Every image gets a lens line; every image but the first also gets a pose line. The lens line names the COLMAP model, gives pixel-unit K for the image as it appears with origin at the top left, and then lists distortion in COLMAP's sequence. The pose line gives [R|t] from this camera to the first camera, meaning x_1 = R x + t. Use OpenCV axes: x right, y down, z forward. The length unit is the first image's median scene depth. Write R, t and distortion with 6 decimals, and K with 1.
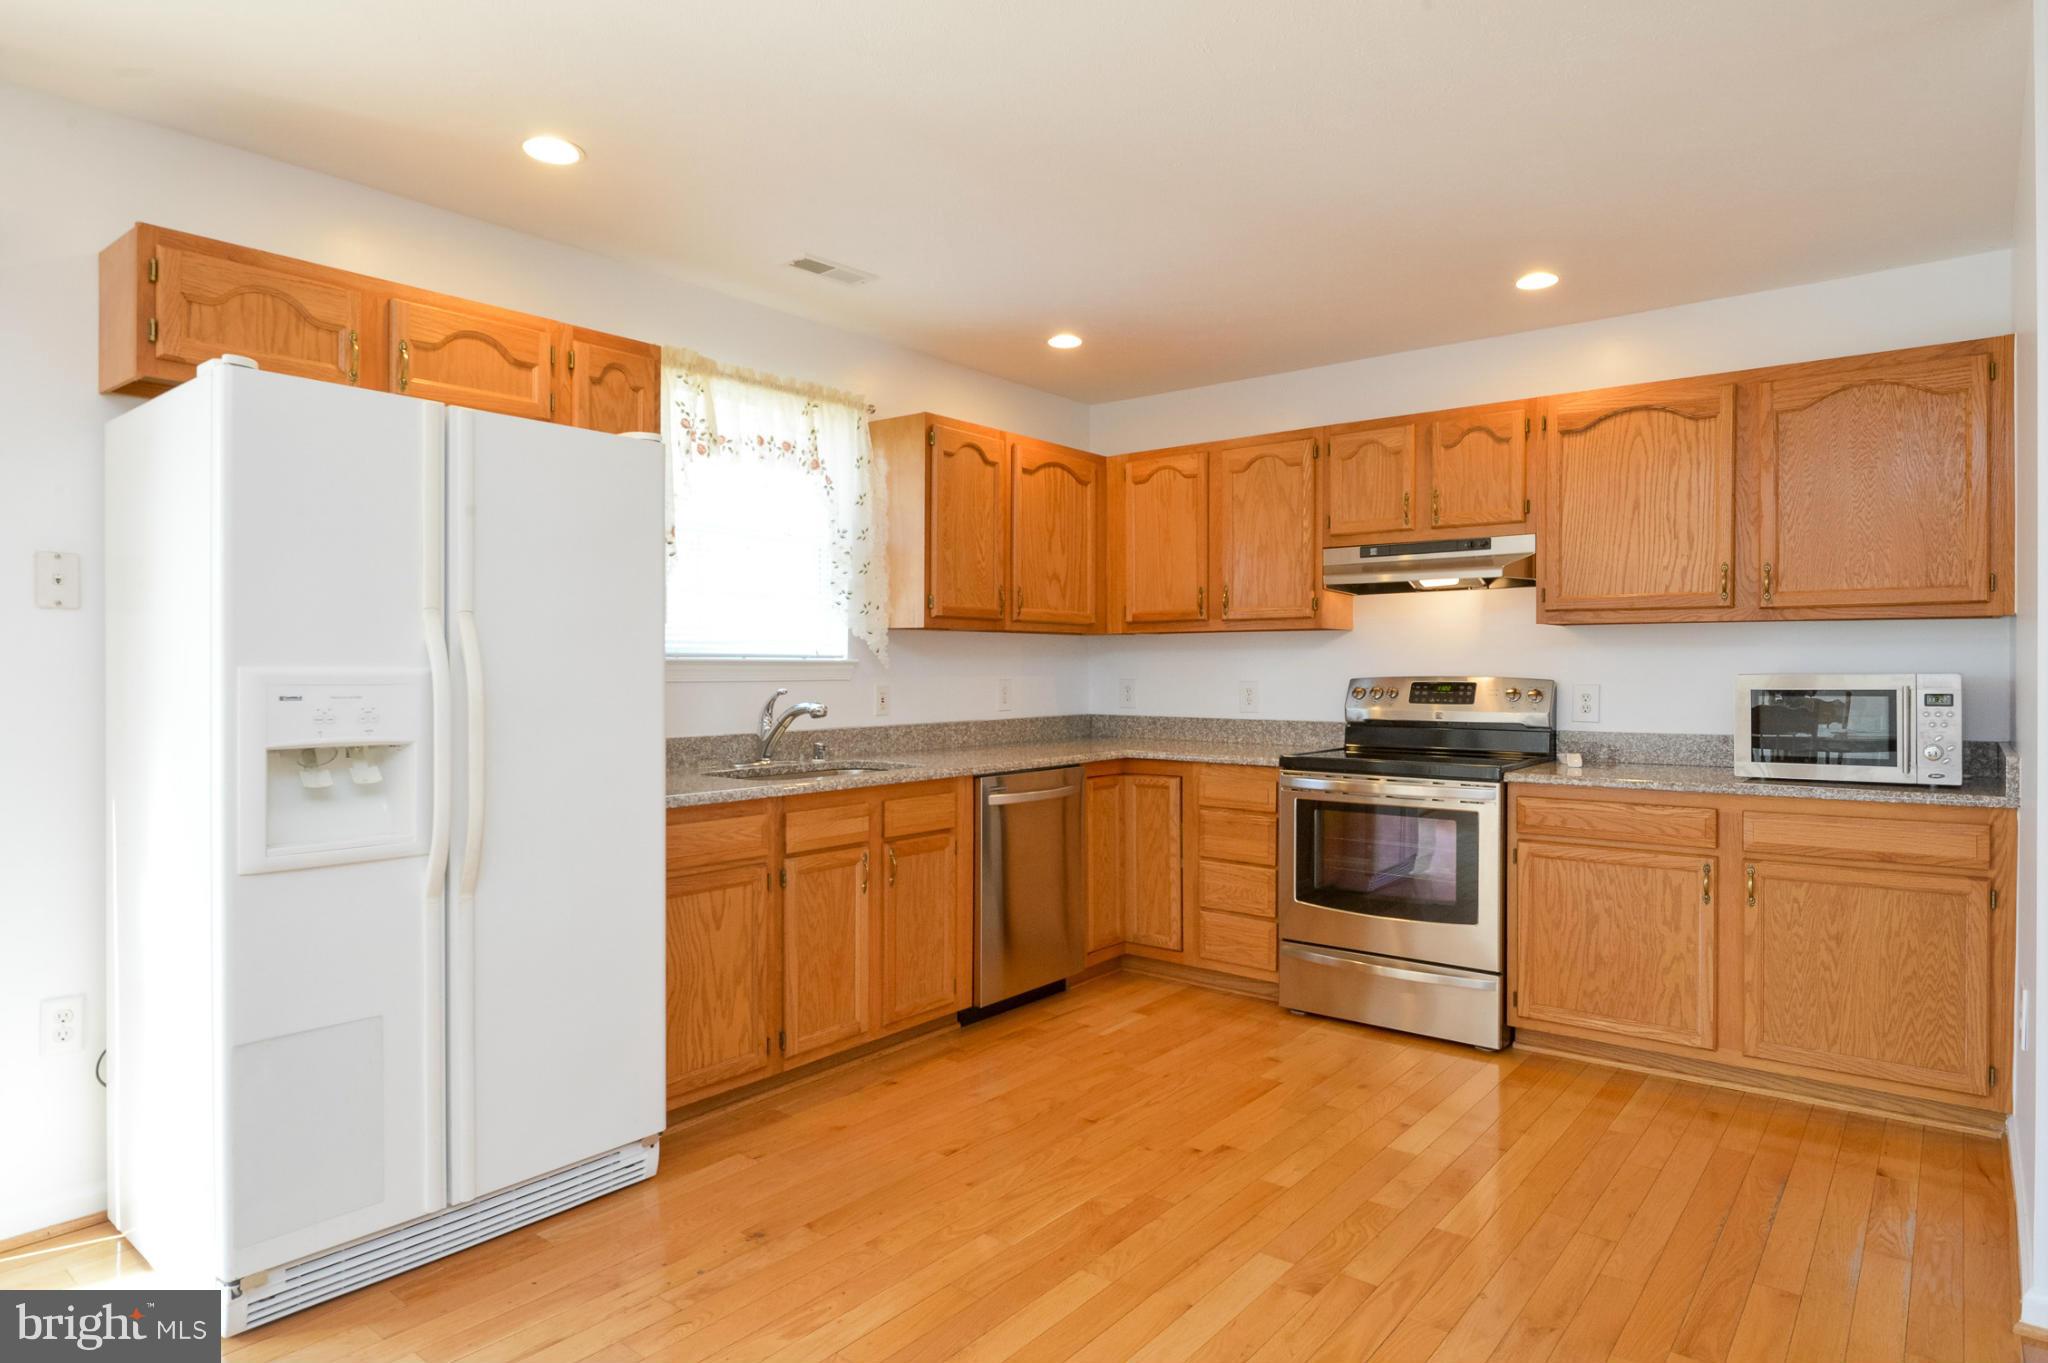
lens RADIAL K [[1239.1, 0, 1024.0], [0, 1239.1, 681.5], [0, 0, 1]] dist [0.001305, -0.000316]
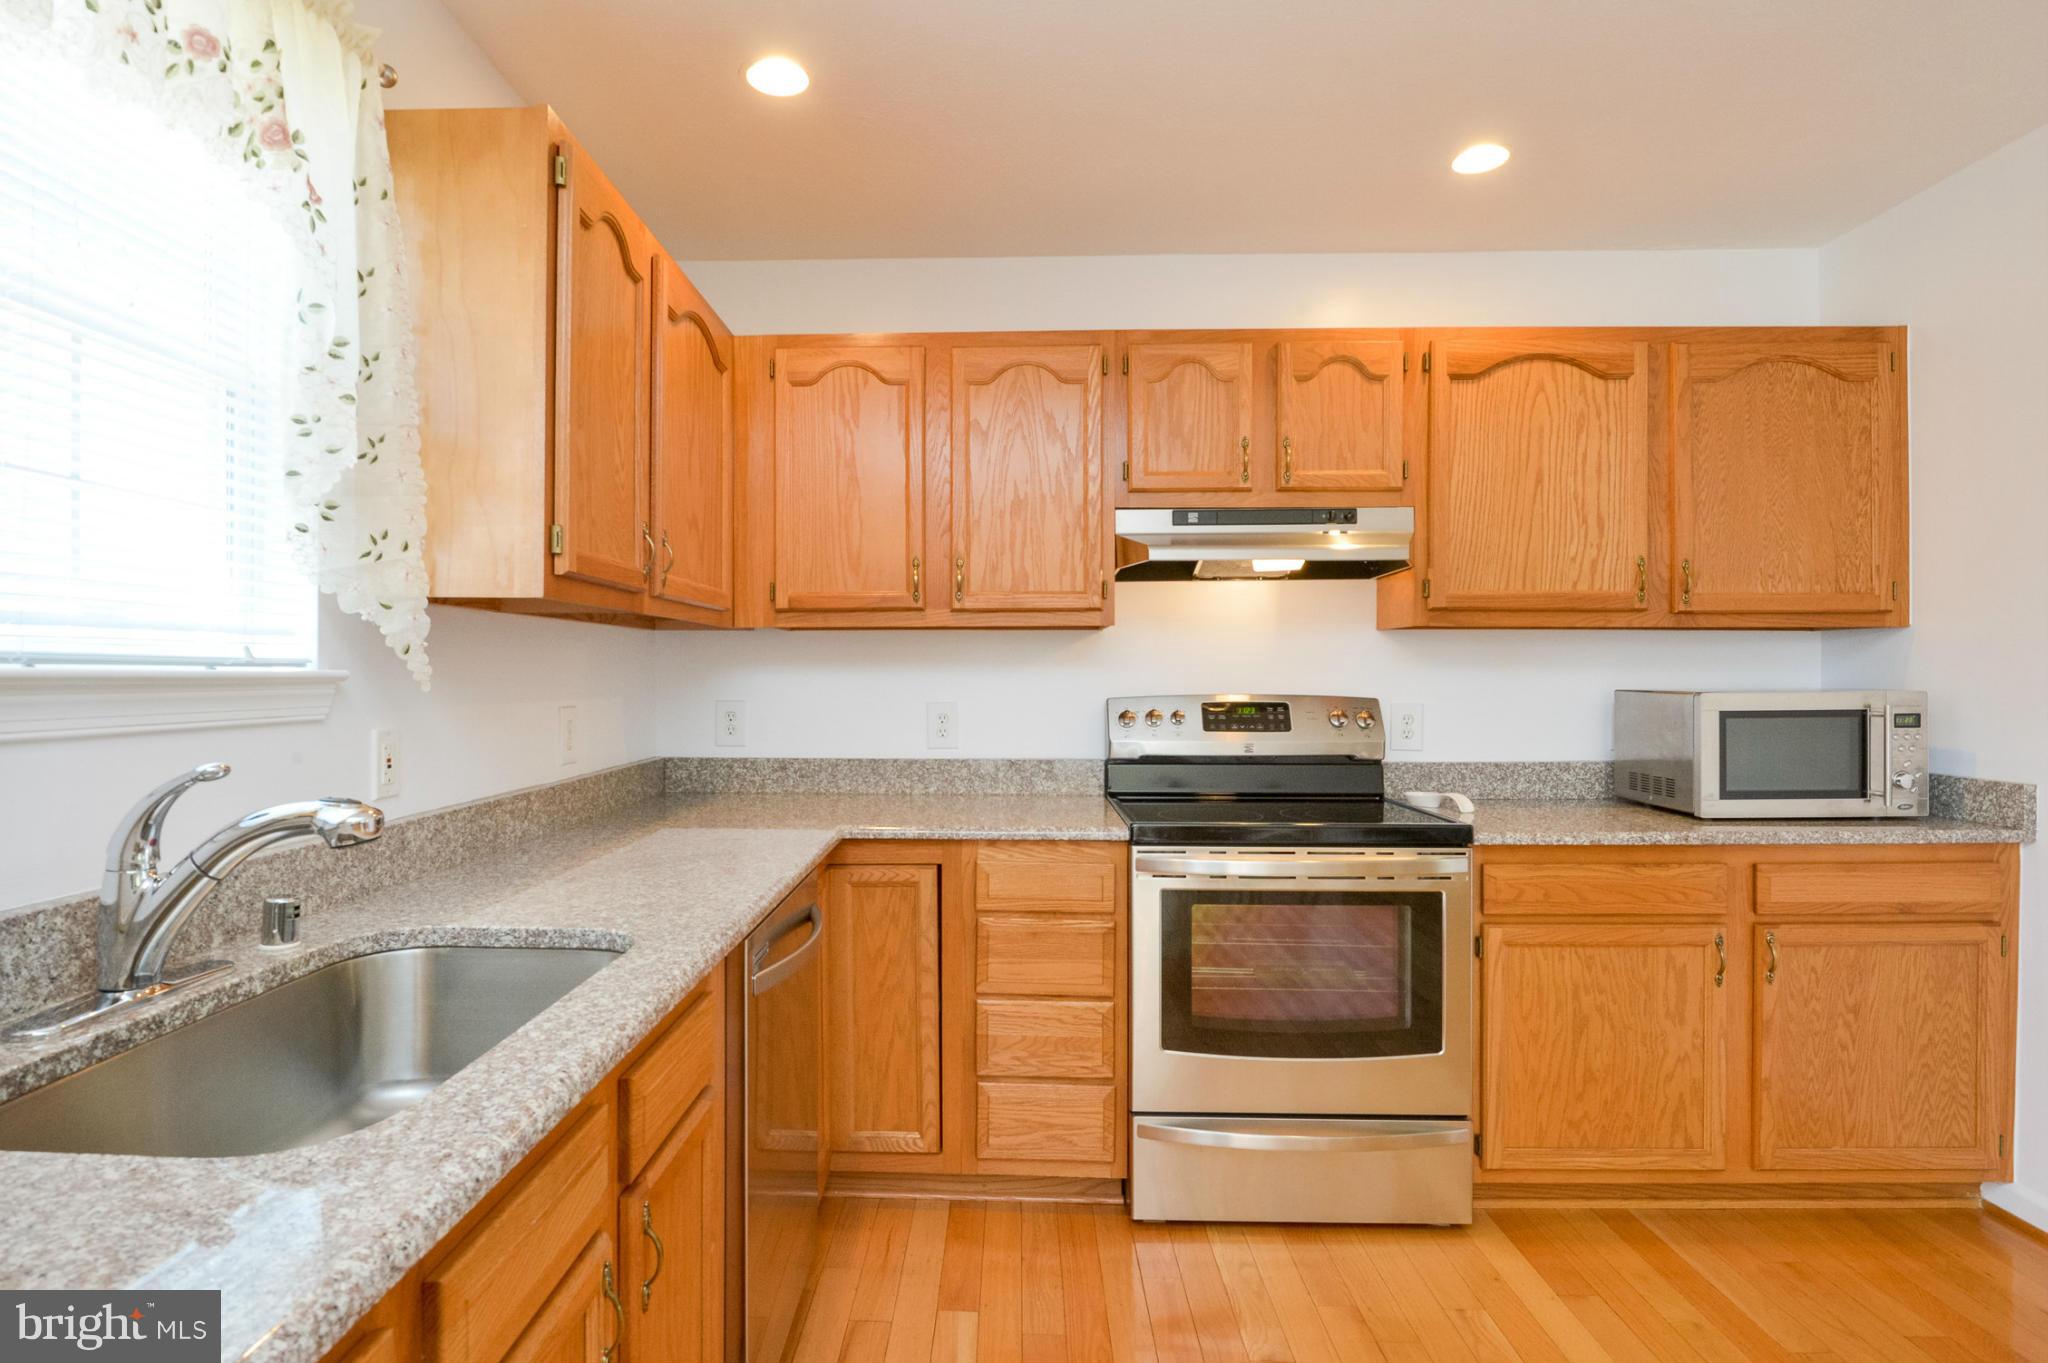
lens RADIAL K [[1111.2, 0, 1024.0], [0, 1111.2, 681.5], [0, 0, 1]] dist [-0.001844, -0.013404]
pose [[0.794003, -0.003869, 0.607902, -0.198823], [0.007279, 0.999969, -0.003143, -0.012531], [-0.607871, 0.006921, 0.794006, 0.634770]]
